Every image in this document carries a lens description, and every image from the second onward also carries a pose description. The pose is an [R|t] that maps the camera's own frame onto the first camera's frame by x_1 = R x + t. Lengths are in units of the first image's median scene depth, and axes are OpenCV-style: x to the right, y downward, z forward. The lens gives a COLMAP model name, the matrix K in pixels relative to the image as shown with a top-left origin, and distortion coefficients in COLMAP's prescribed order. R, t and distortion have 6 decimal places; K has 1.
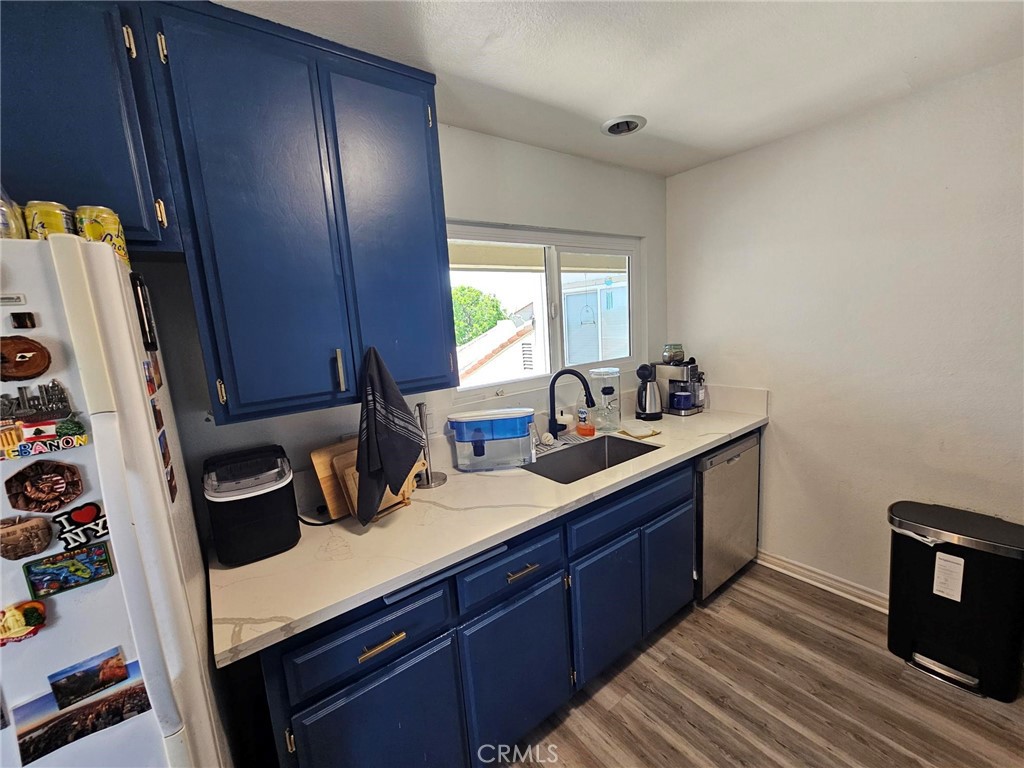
lens RADIAL K [[415.6, 0, 511.7], [0, 415.6, 386.1], [0, 0, 1]] dist [-0.007702, 0.000204]
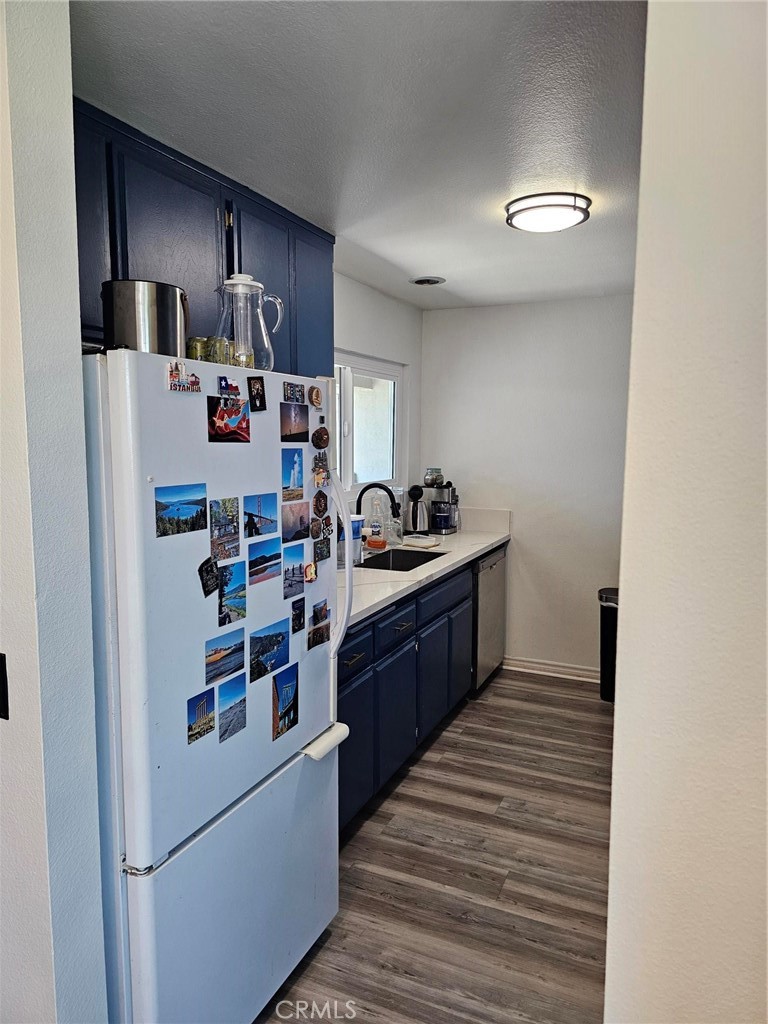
lens RADIAL K [[689.5, 0, 384.0], [0, 689.5, 512.0], [0, 0, 1]] dist [0.080070, -0.001499]
pose [[0.873015, 0.016969, 0.487398, -0.729664], [0.013167, 0.998210, -0.058338, 0.141147], [-0.487515, 0.057347, 0.871229, -0.592467]]
